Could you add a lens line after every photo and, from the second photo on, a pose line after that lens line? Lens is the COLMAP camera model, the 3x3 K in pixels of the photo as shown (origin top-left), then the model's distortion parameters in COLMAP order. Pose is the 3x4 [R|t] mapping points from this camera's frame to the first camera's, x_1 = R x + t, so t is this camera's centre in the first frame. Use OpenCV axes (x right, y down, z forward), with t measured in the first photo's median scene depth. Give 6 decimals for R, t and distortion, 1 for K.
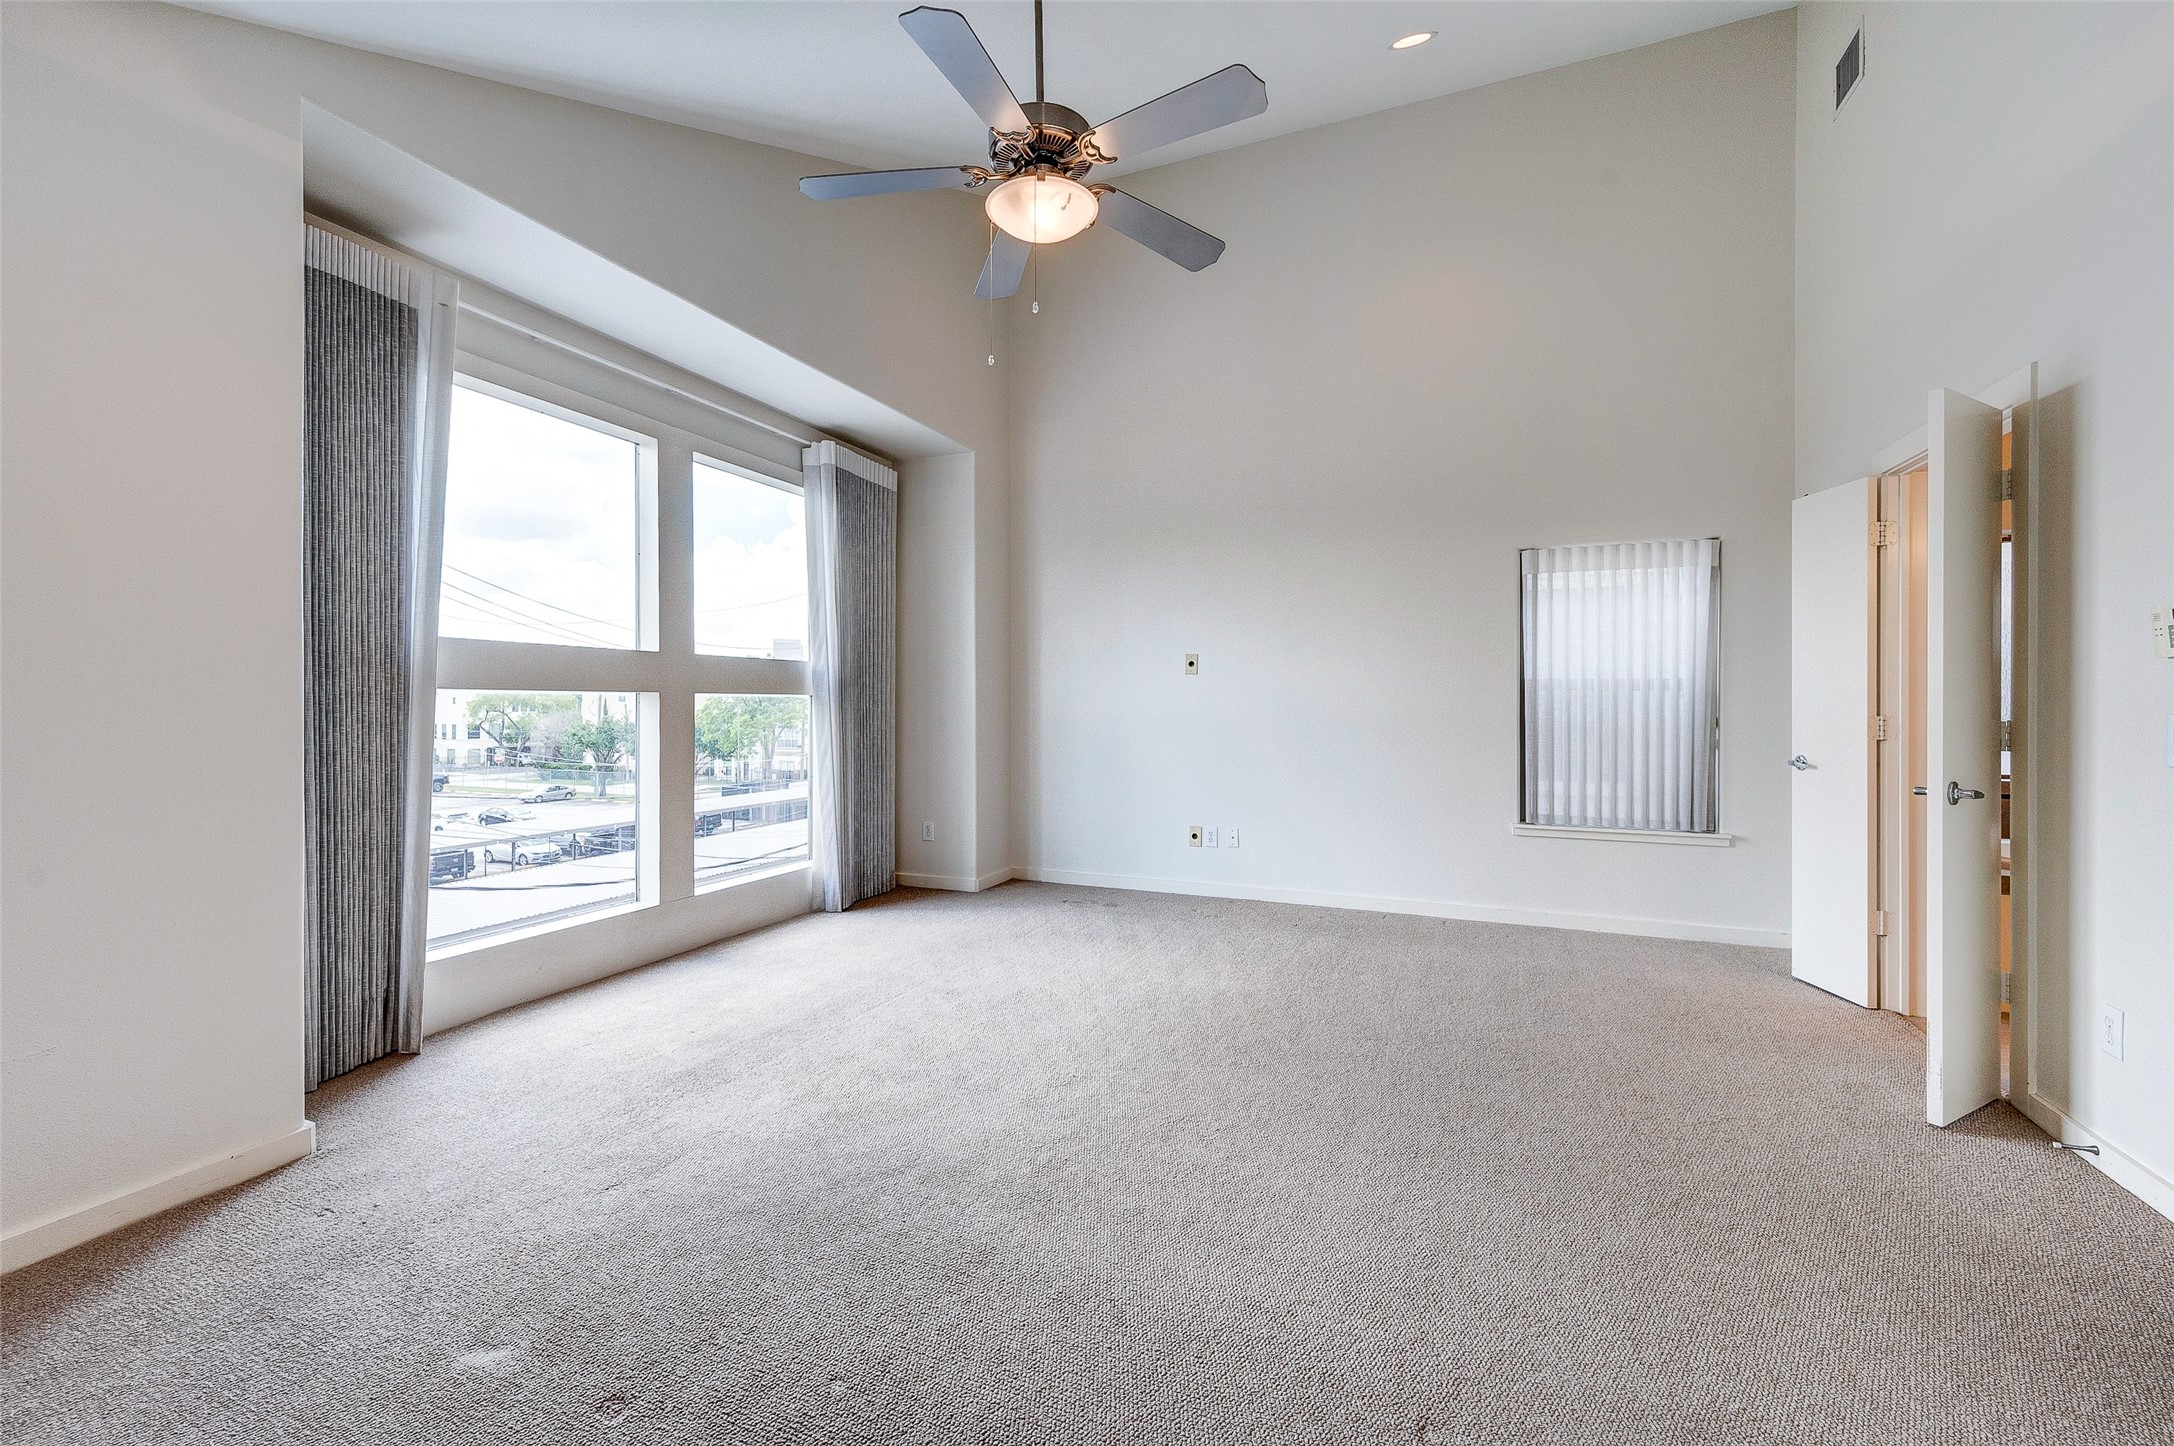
lens RADIAL K [[861.1, 0, 1095.3], [0, 861.1, 735.3], [0, 0, 1]] dist [0.000148, -0.000120]
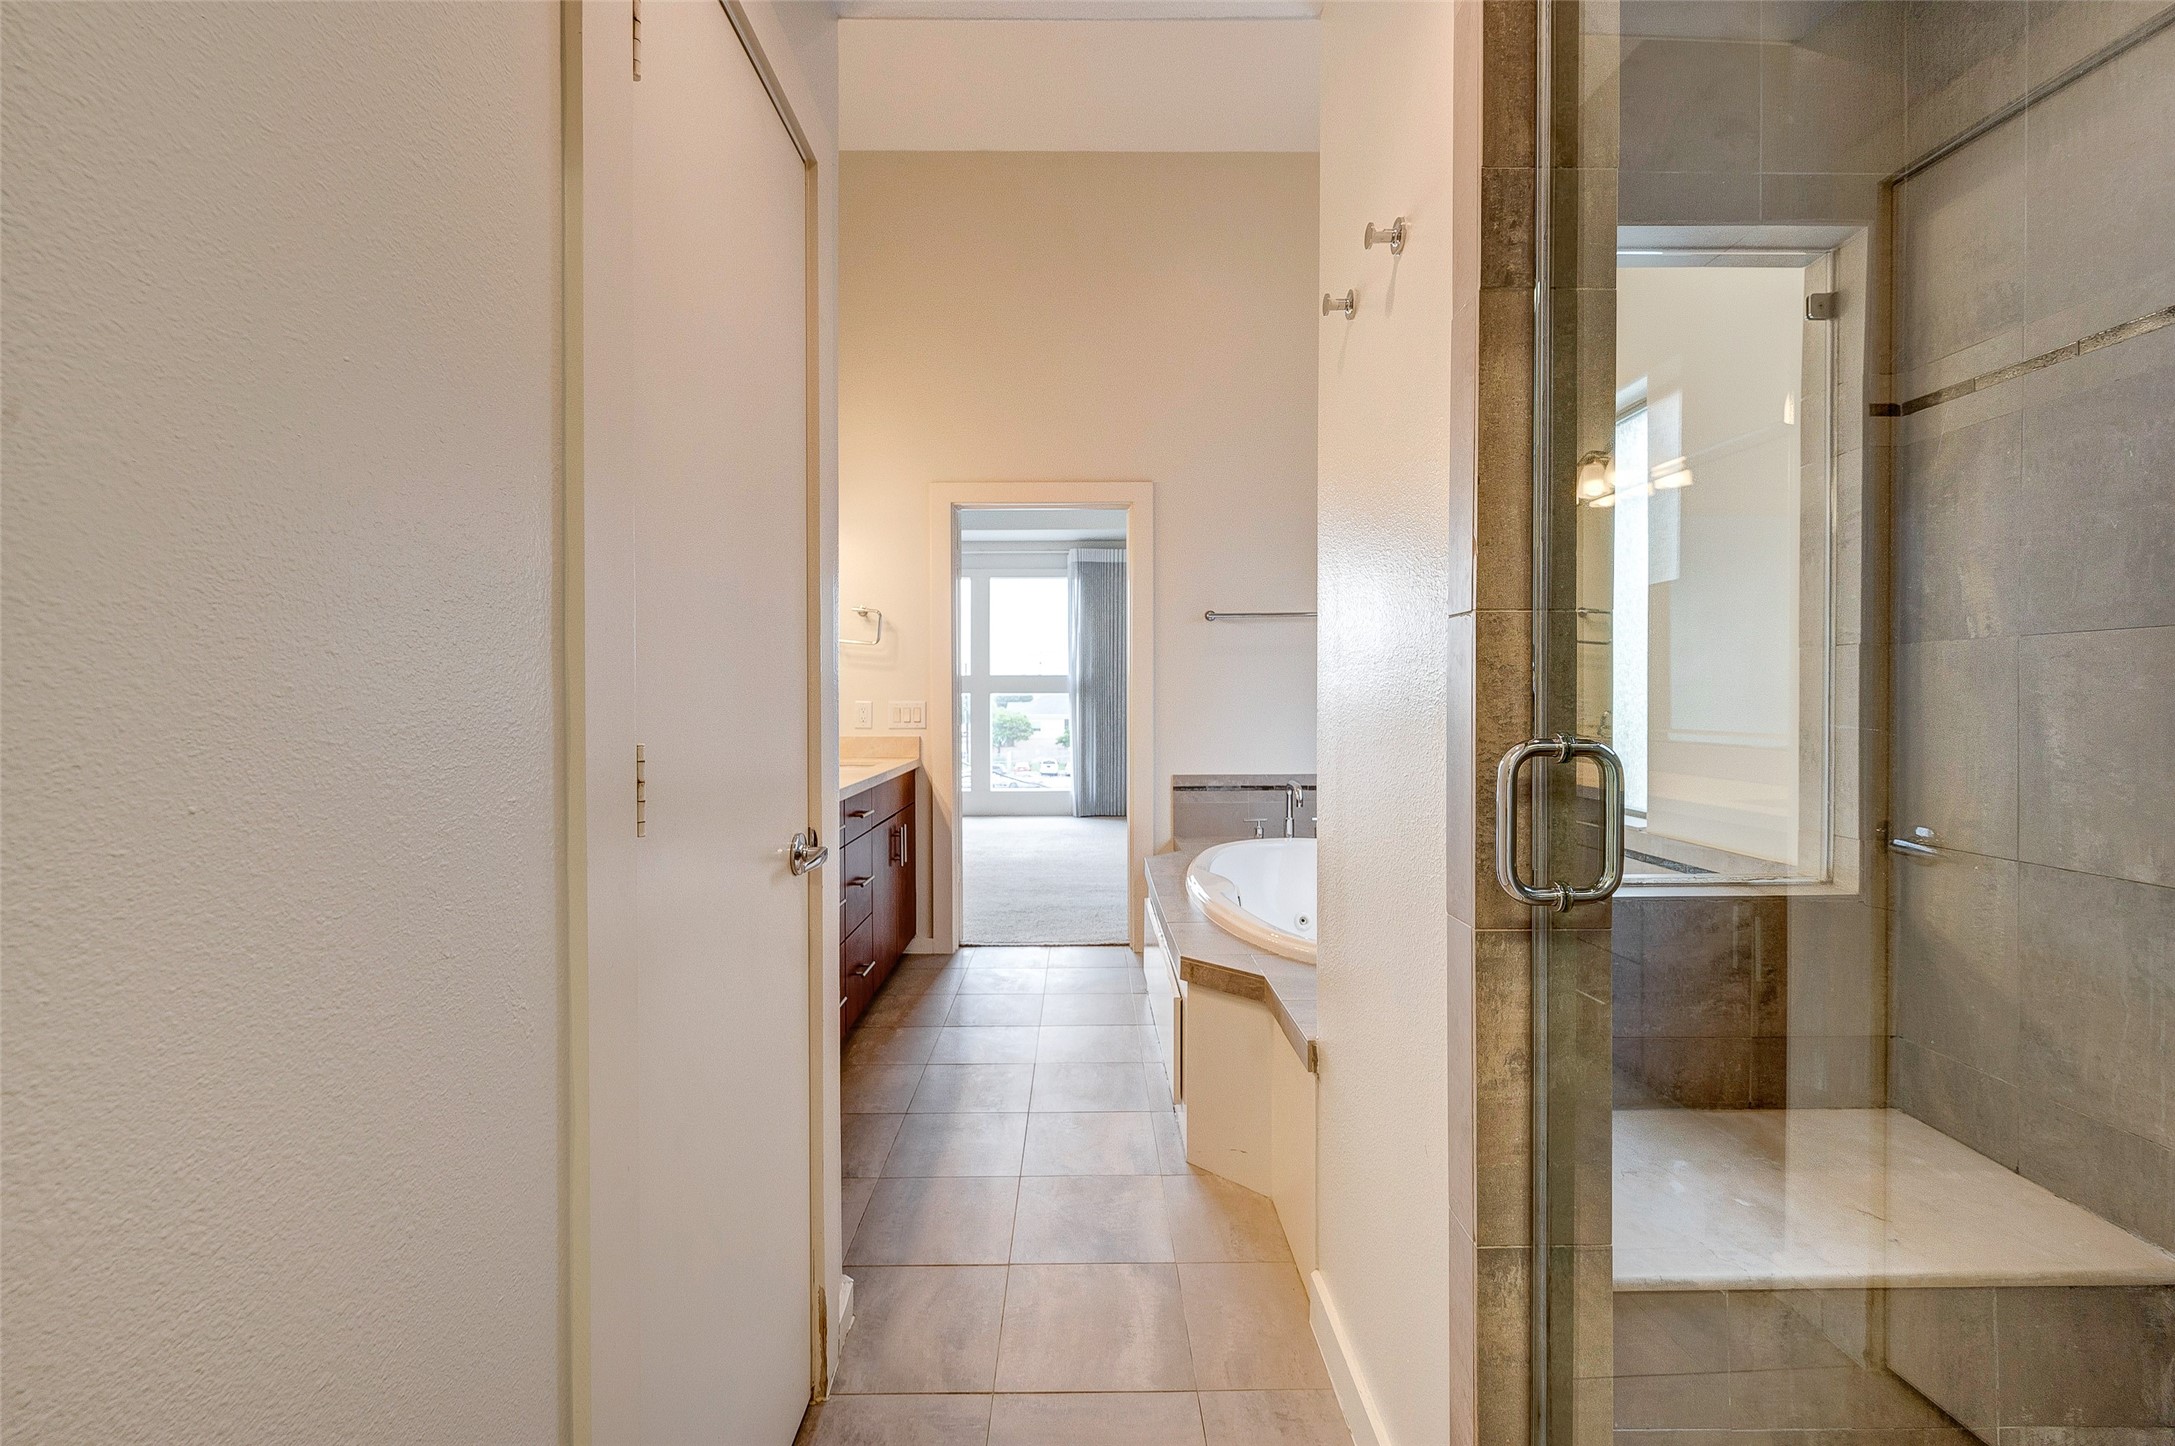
lens RADIAL K [[899.3, 0, 1087.5], [0, 899.3, 723.0], [0, 0, 1]] dist [-0.000531, -0.000032]
pose [[0.393516, 0.028671, -0.918871, 1.399805], [-0.024553, 0.999485, 0.020671, -0.024925], [0.918990, 0.014426, 0.394017, 0.310724]]
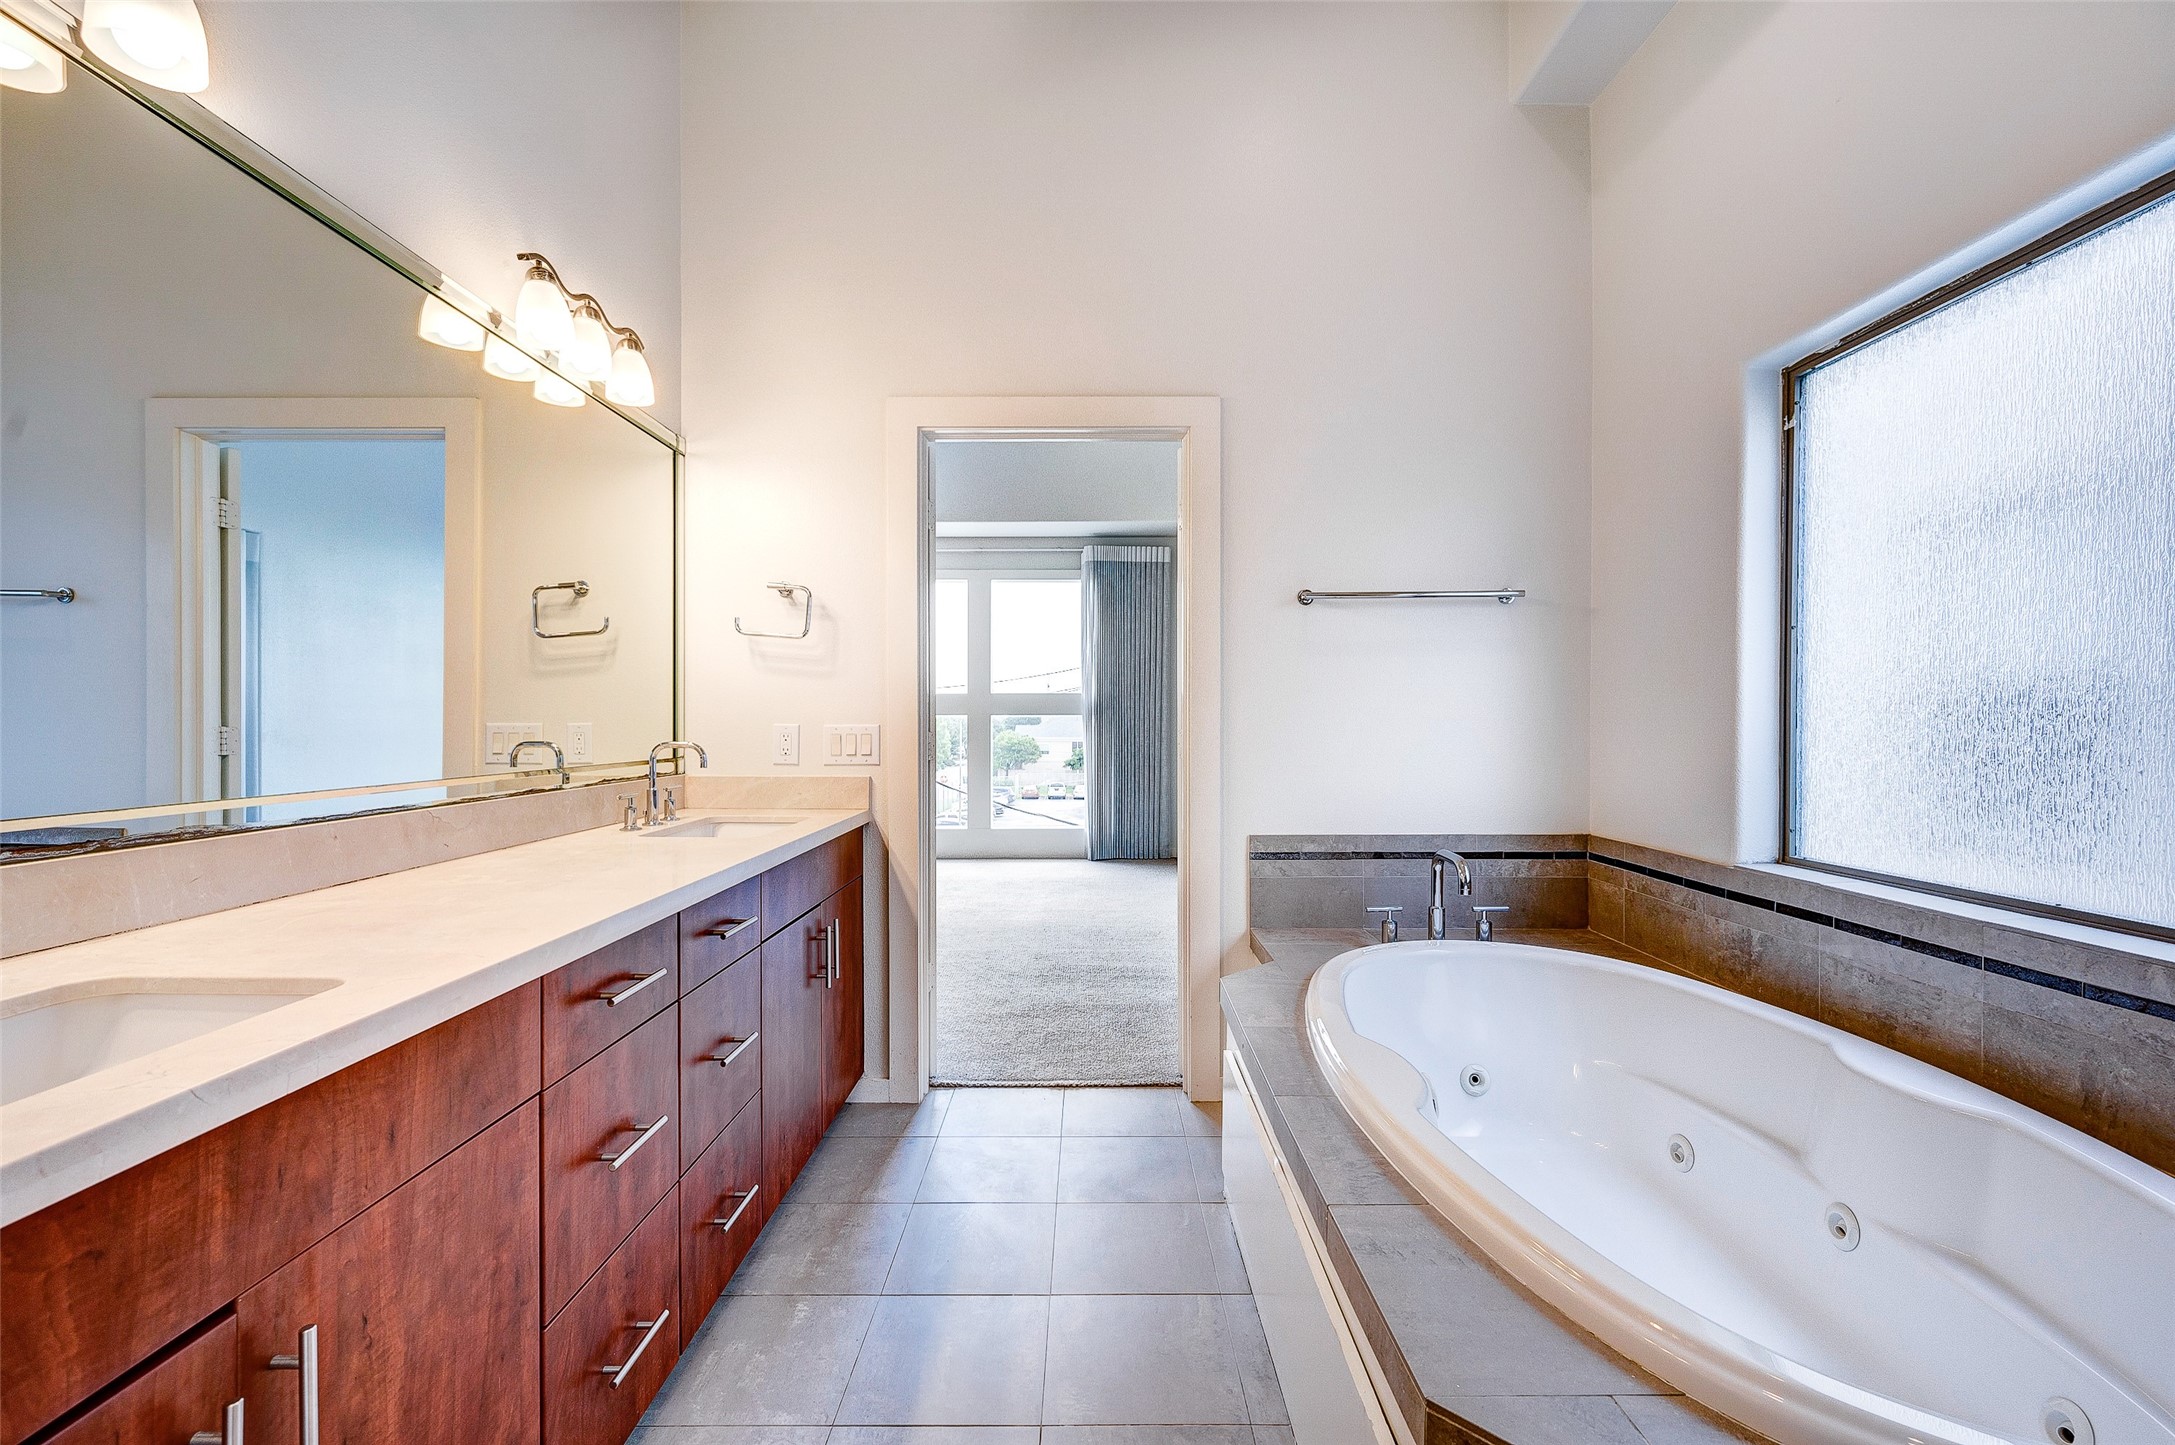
lens RADIAL K [[899.3, 0, 1087.5], [0, 899.3, 722.5], [0, 0, 1]] dist [-0.000531, -0.000032]
pose [[0.385146, 0.005761, -0.922838, 1.144930], [-0.026072, 0.999649, -0.004641, -0.025707], [0.922487, 0.025848, 0.385162, 0.403020]]
